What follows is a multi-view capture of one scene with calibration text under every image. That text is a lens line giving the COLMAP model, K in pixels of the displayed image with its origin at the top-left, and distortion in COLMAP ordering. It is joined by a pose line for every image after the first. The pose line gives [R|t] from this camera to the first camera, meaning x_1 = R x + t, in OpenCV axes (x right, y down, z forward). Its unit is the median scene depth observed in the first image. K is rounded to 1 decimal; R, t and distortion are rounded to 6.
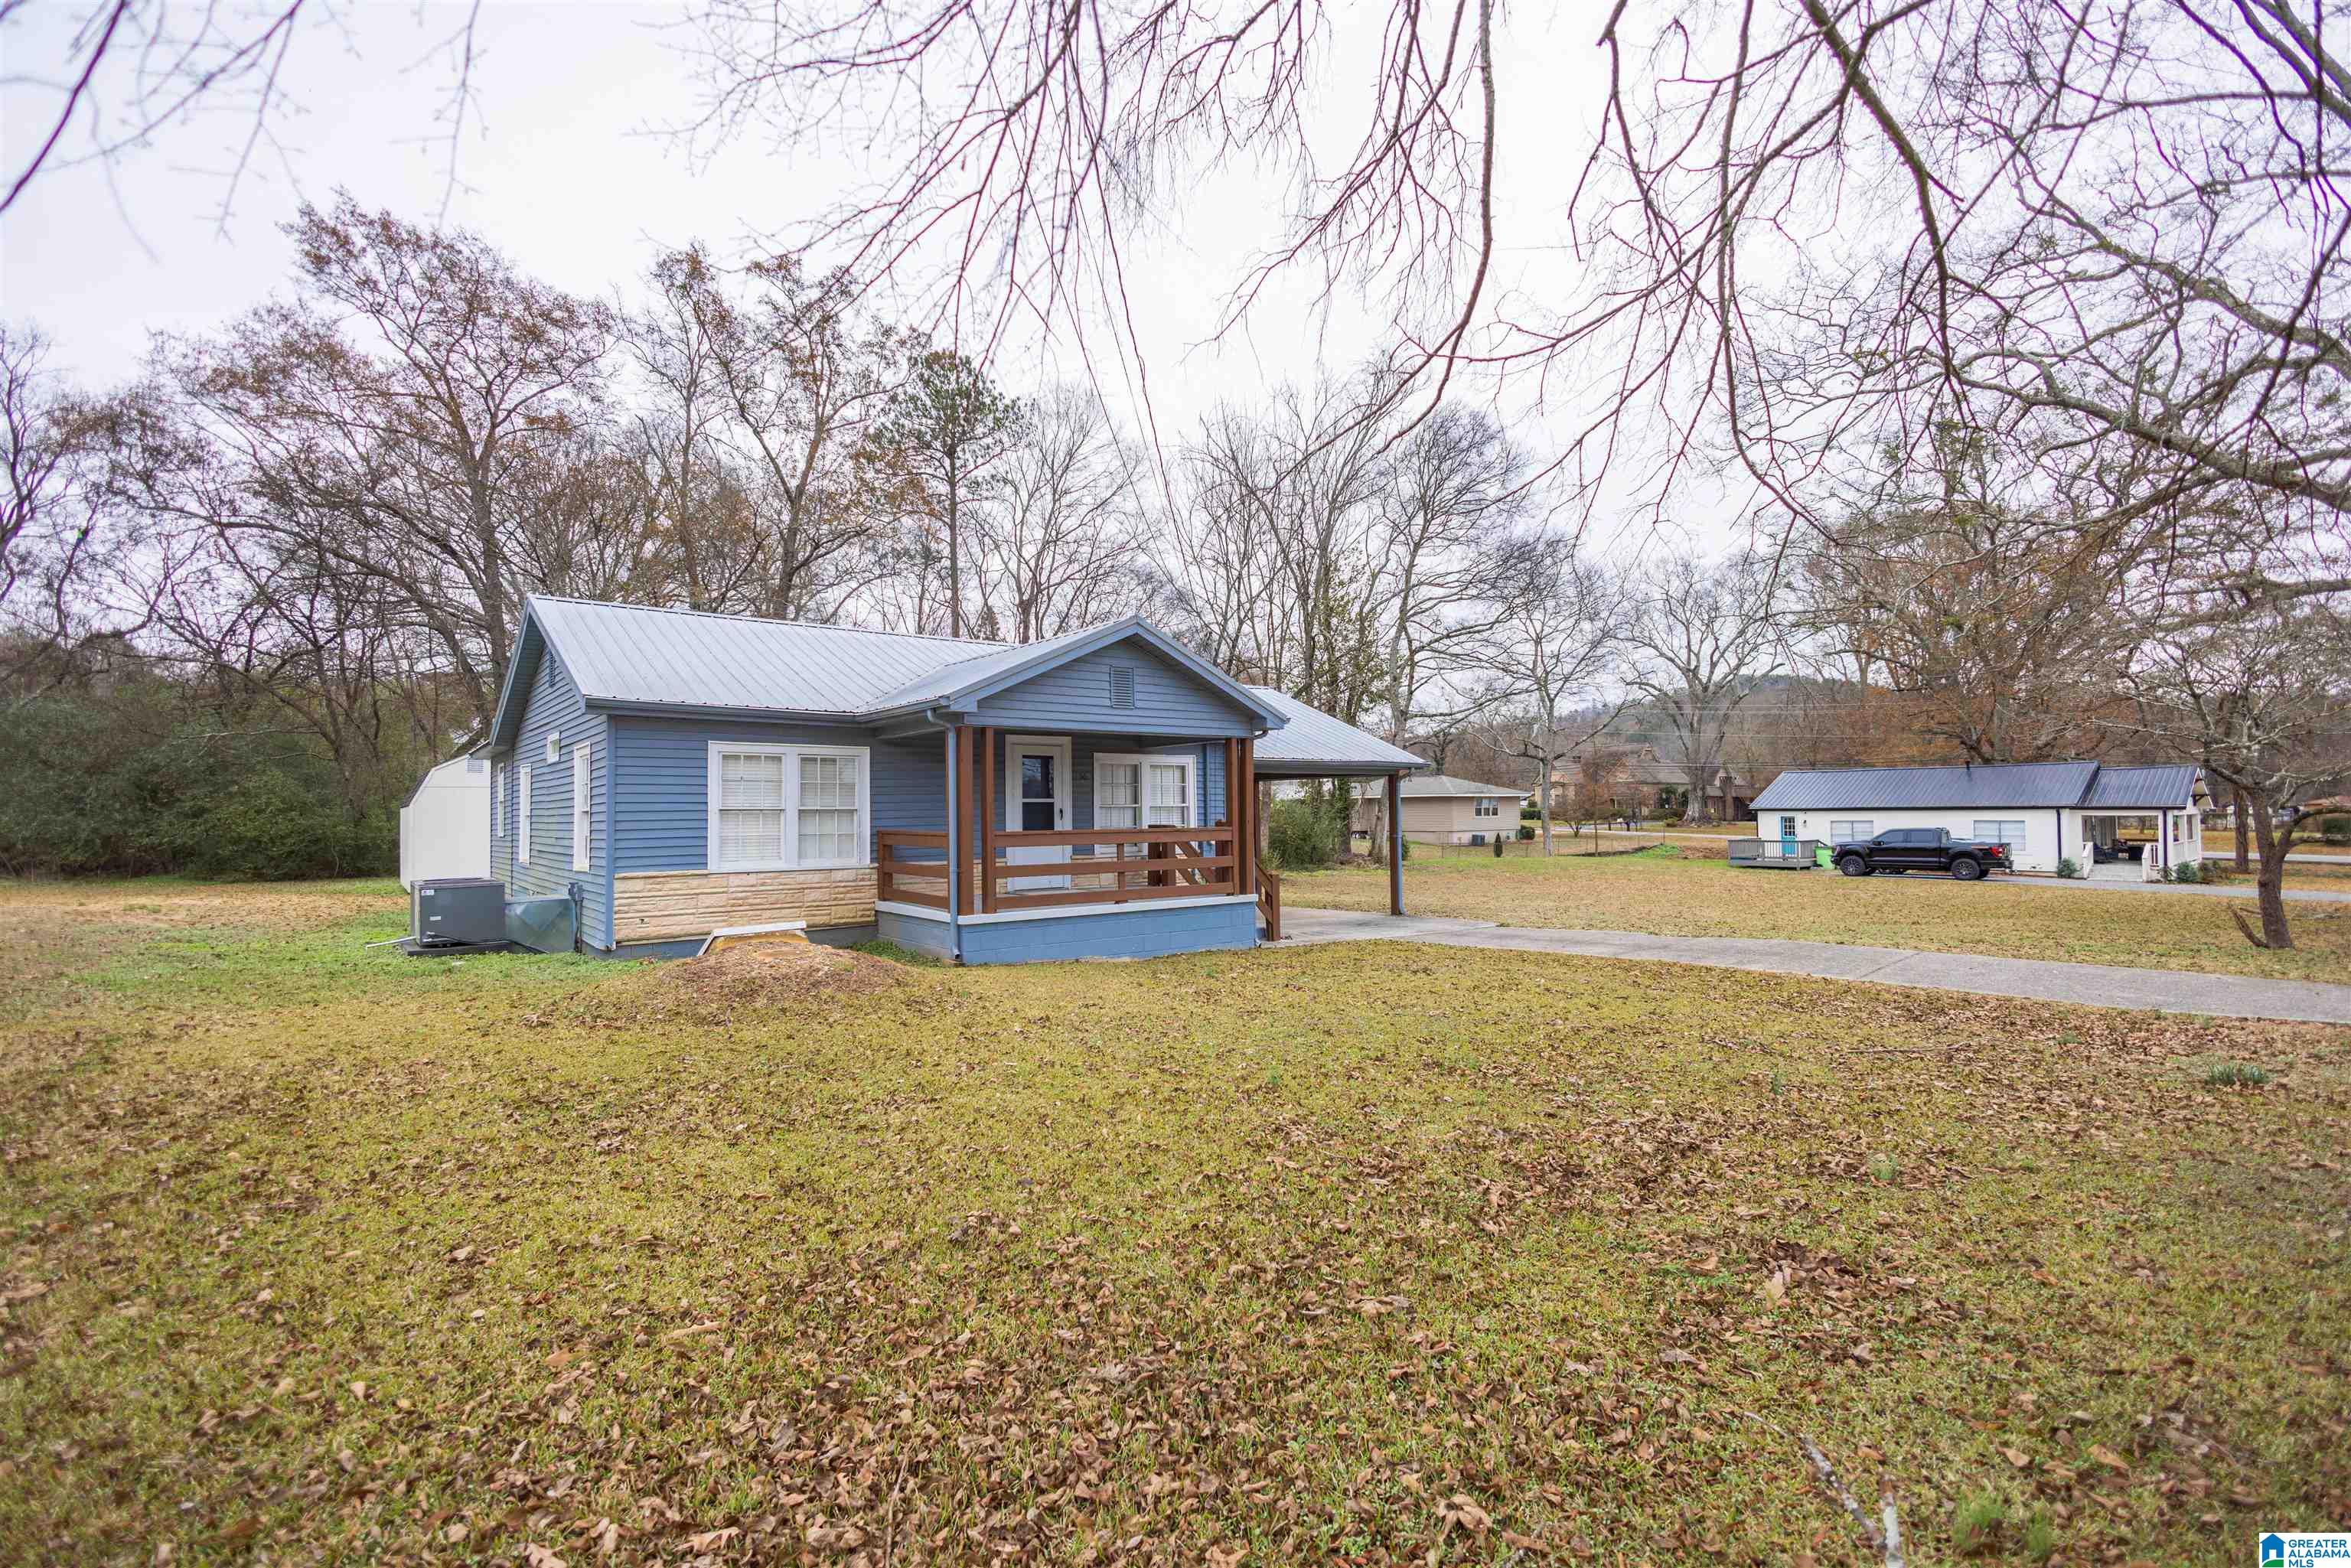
lens RADIAL K [[1052.6, 0, 1177.4], [0, 1052.6, 805.7], [0, 0, 1]] dist [0.000611, 0.012390]
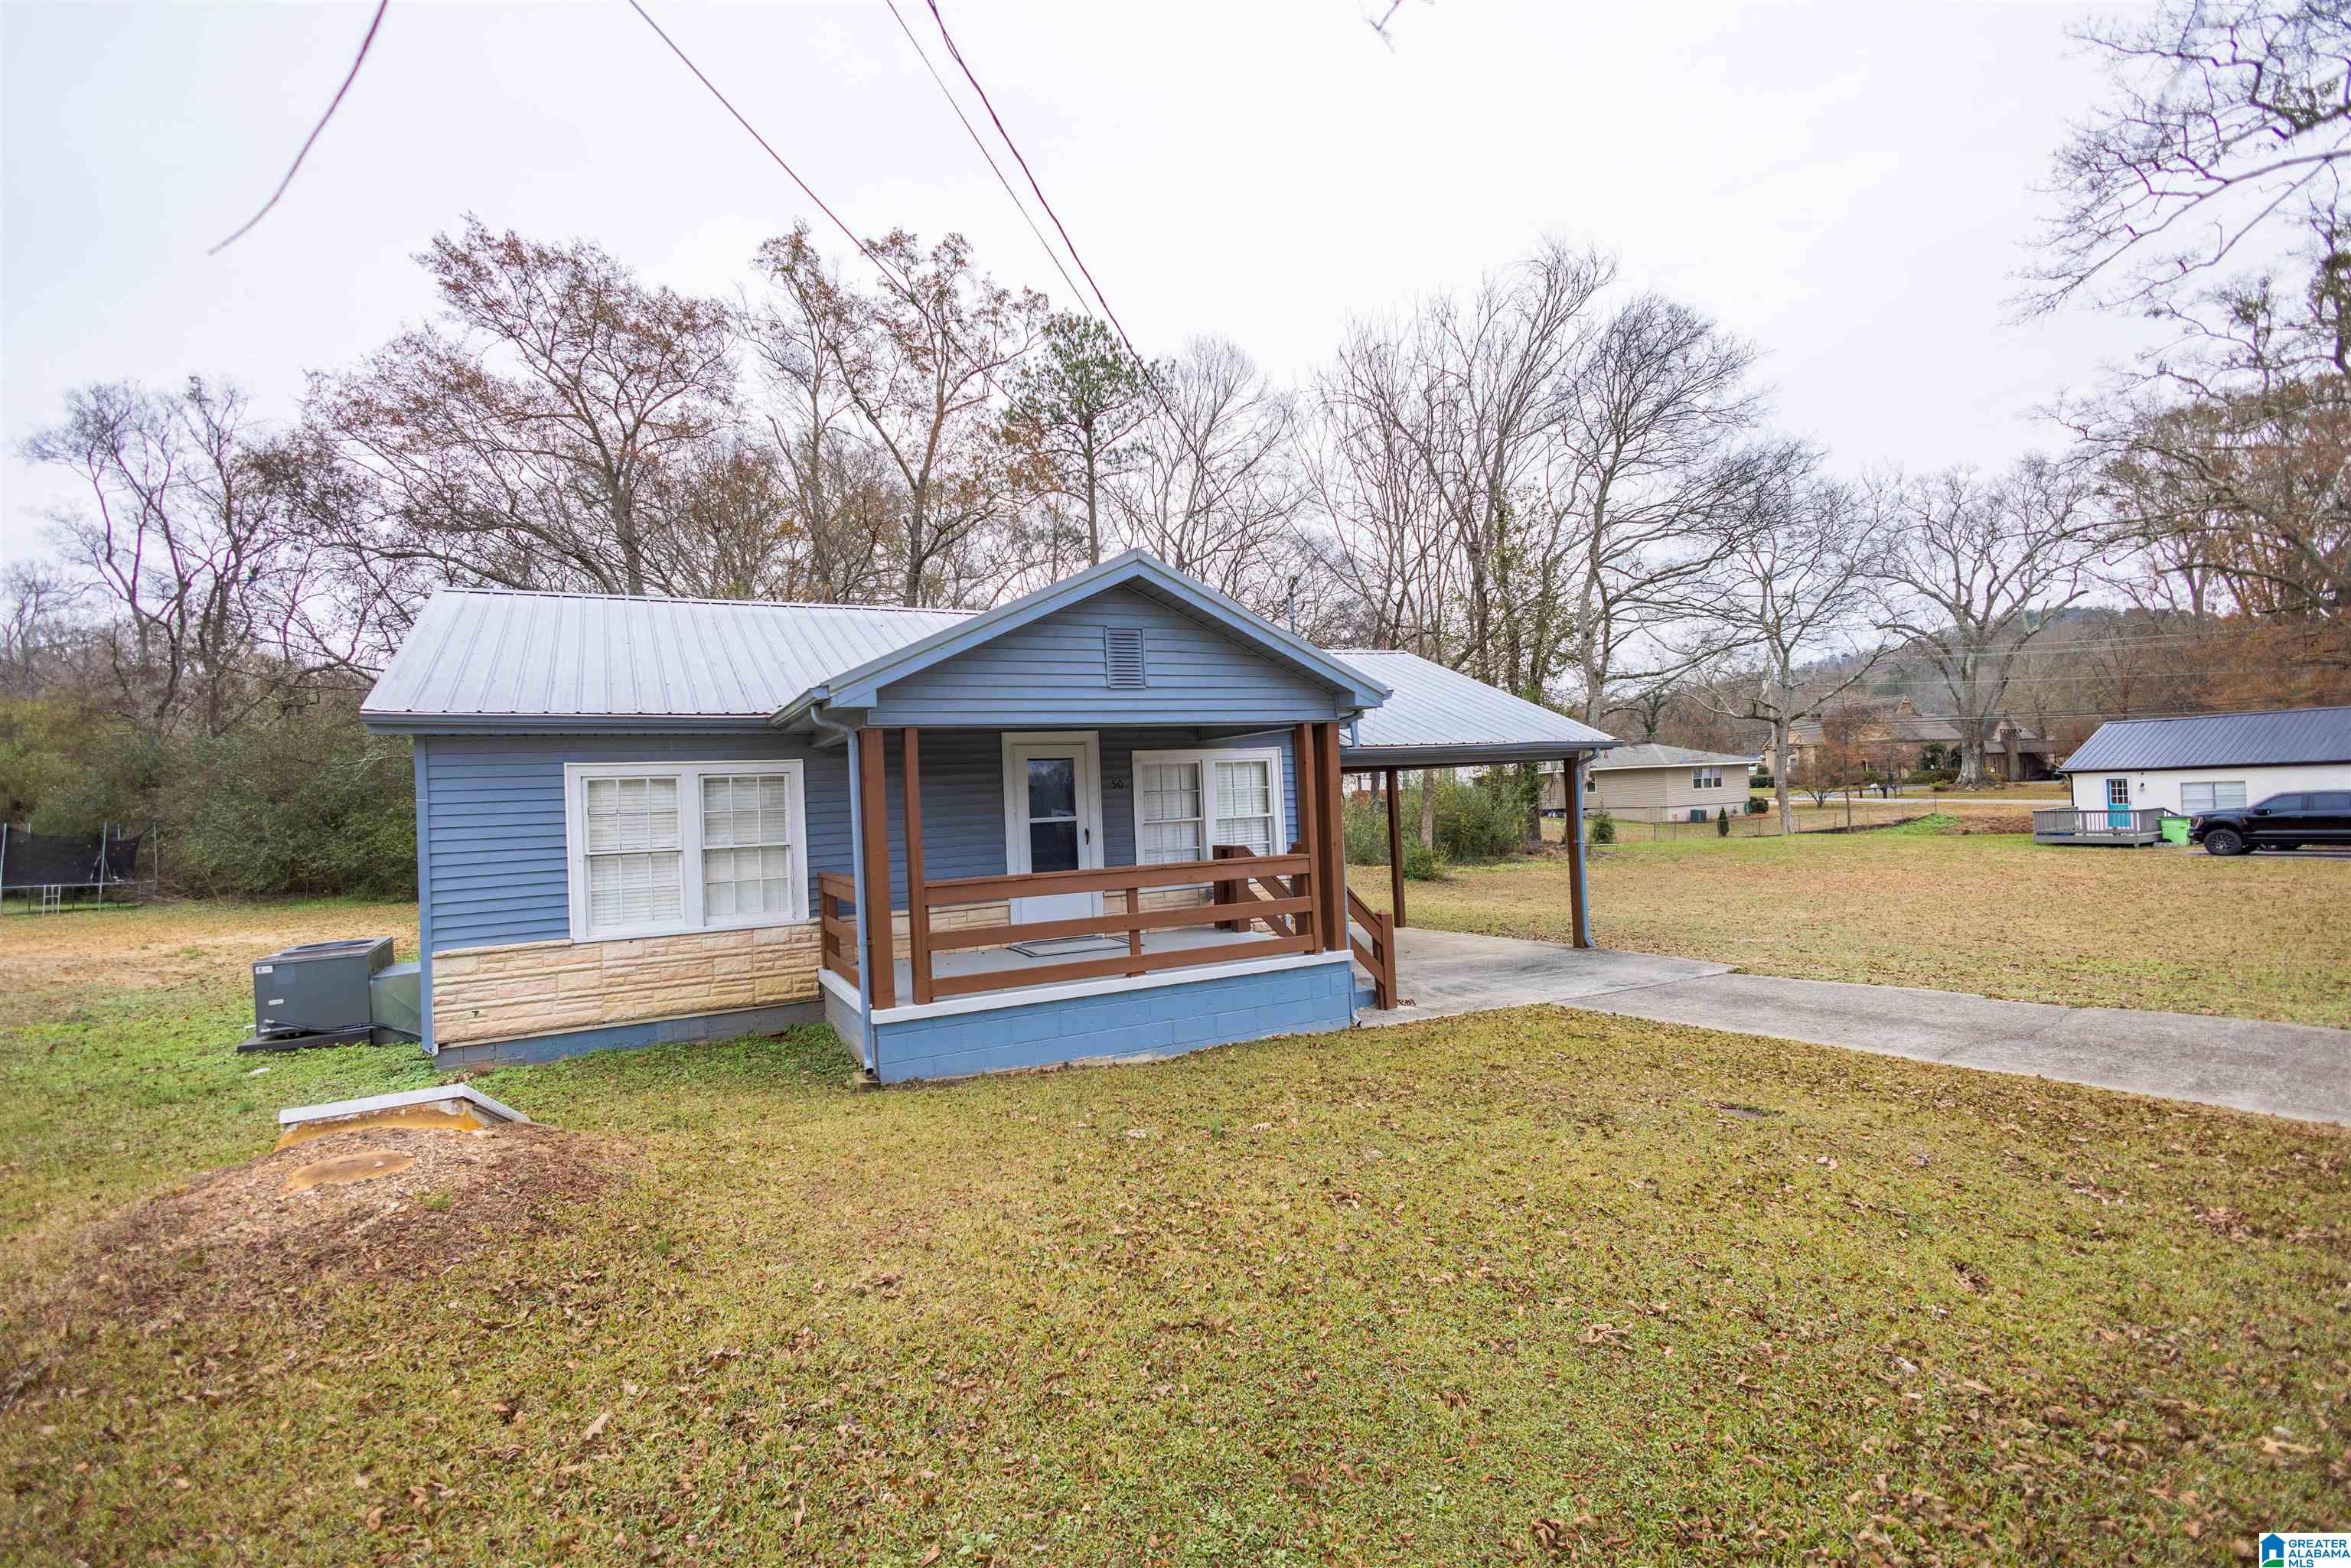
lens RADIAL K [[1062.2, 0, 1172.5], [0, 1062.2, 792.6], [0, 0, 1]] dist [0.006025, 0.000166]
pose [[0.983159, -0.034144, -0.179532, 0.027160], [0.035171, 0.999378, 0.002544, -0.007393], [0.179333, -0.008816, 0.983749, 0.091535]]
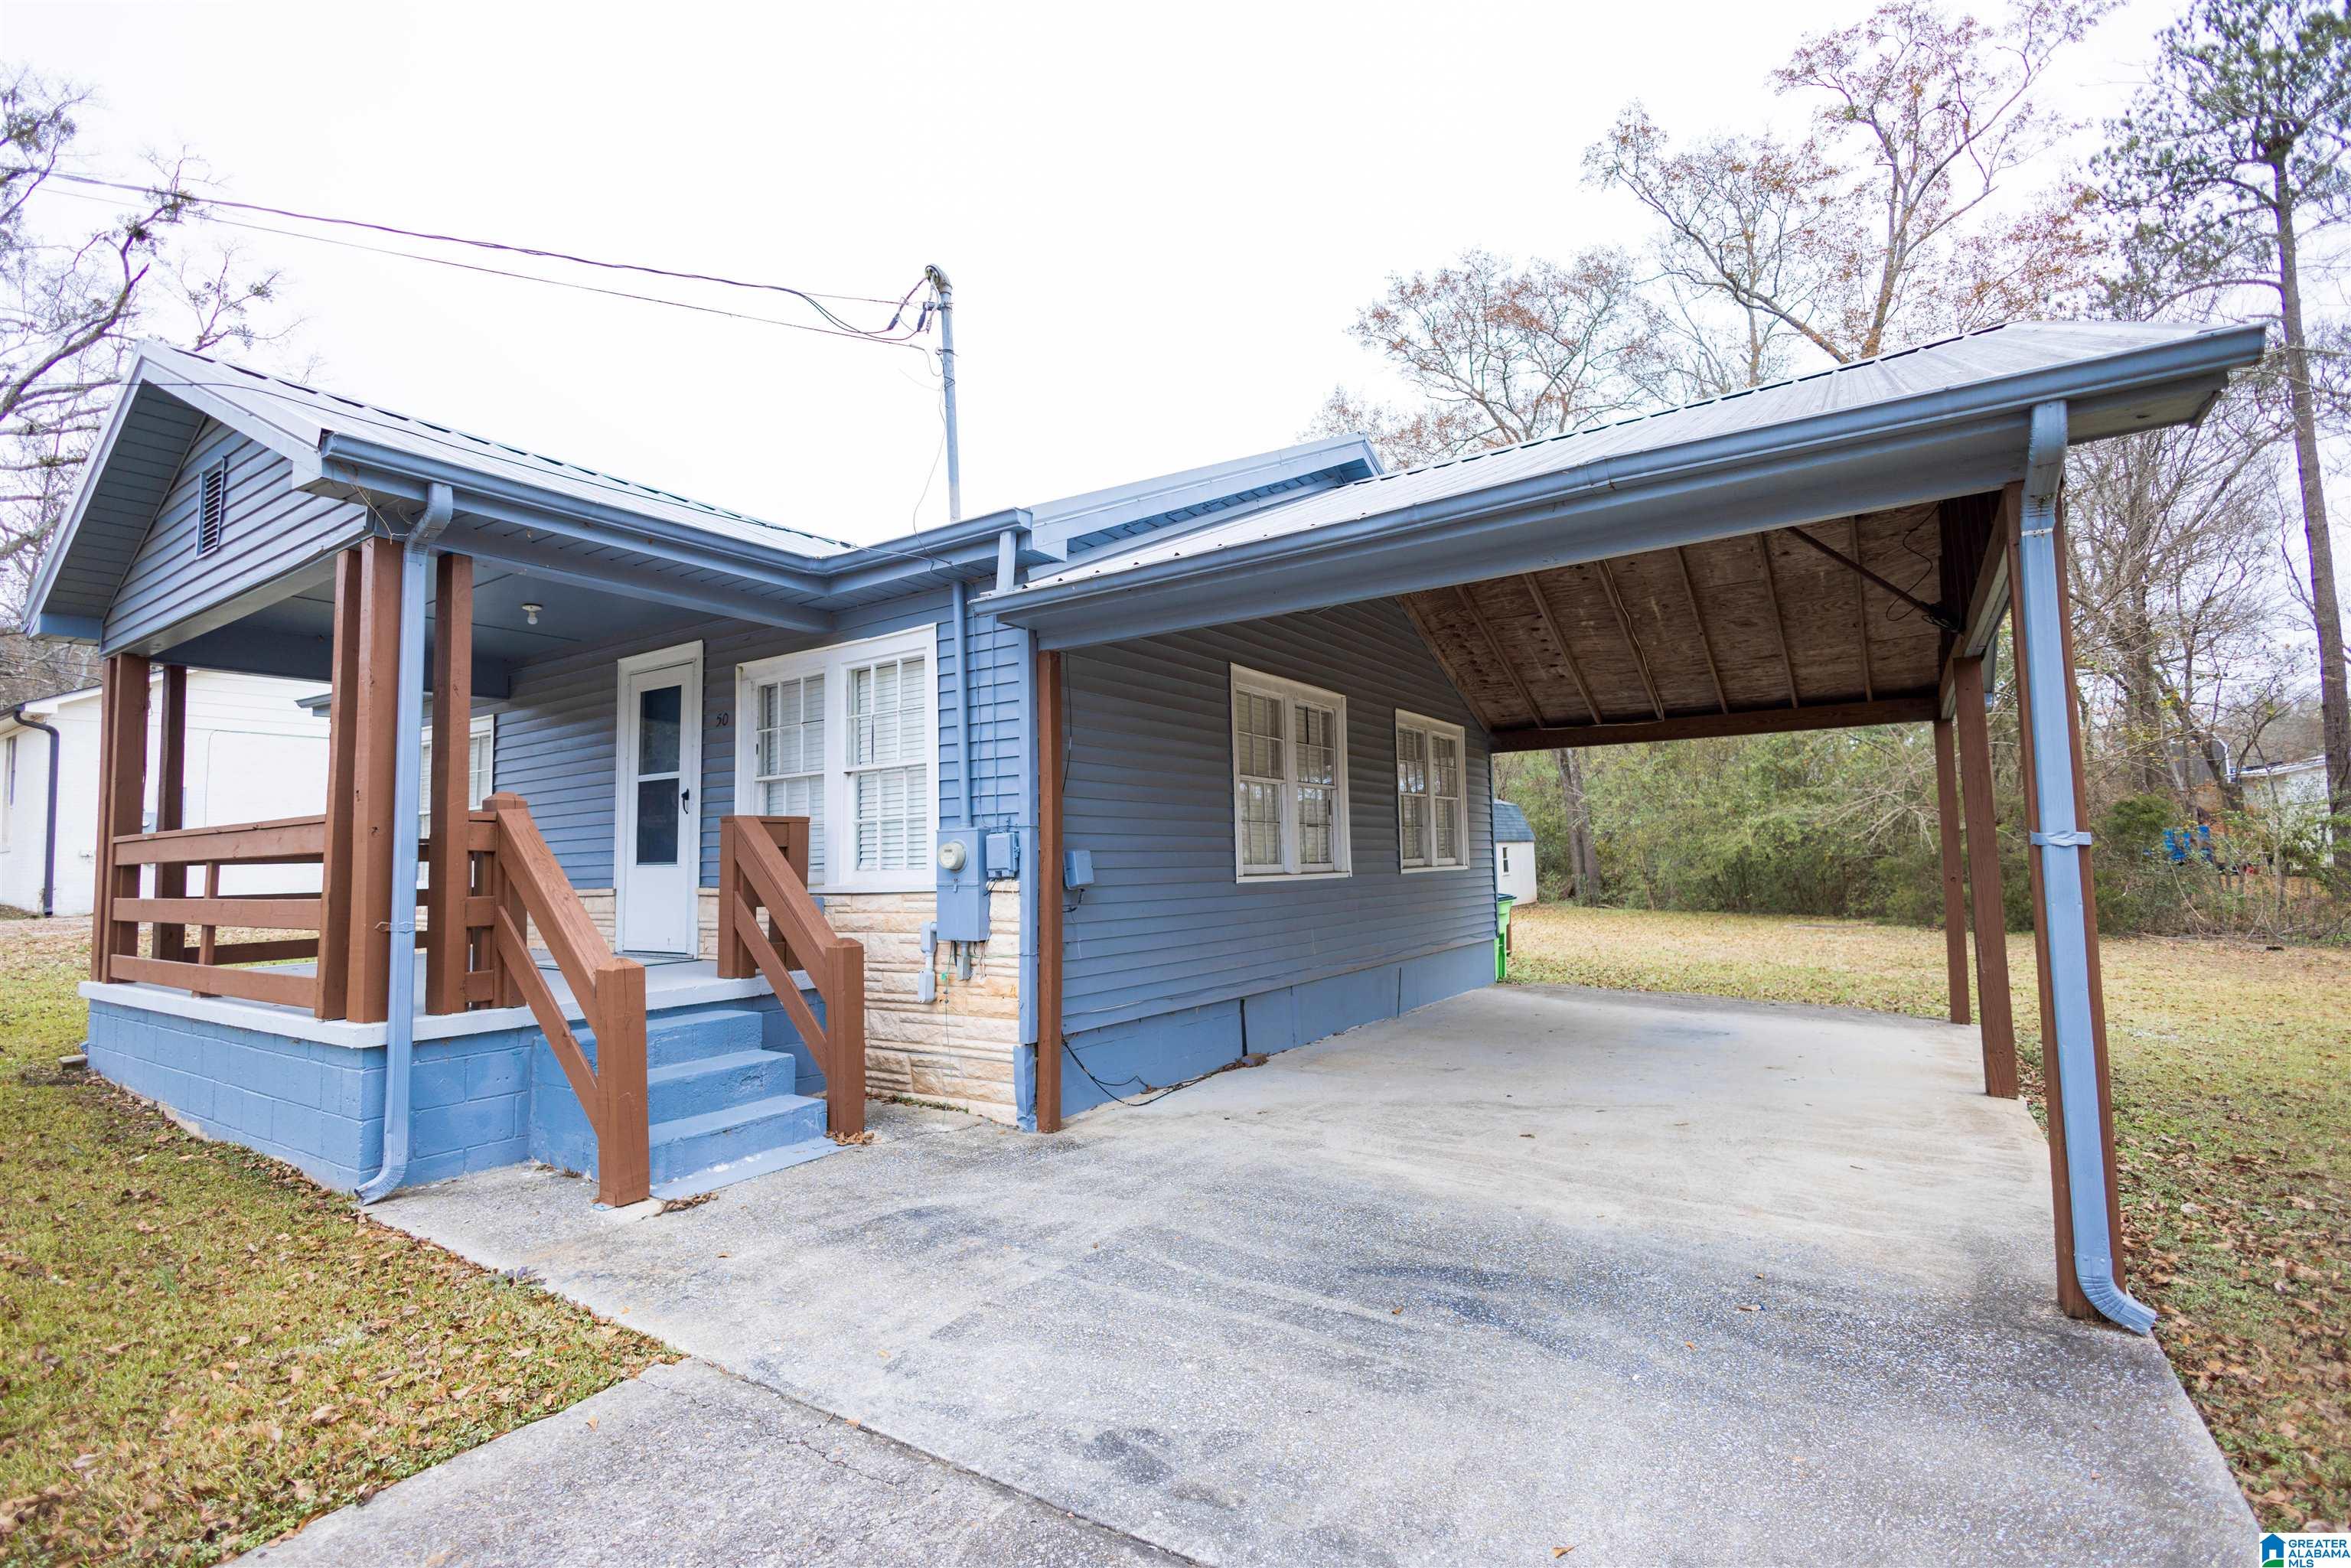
lens RADIAL K [[1073.8, 0, 1164.6], [0, 1073.8, 783.8], [0, 0, 1]] dist [0.000415, -0.000132]
pose [[0.306395, -0.066609, -0.949571, 0.140967], [0.024995, 0.997768, -0.061925, 0.011750], [0.951576, -0.004761, 0.307376, 0.346490]]
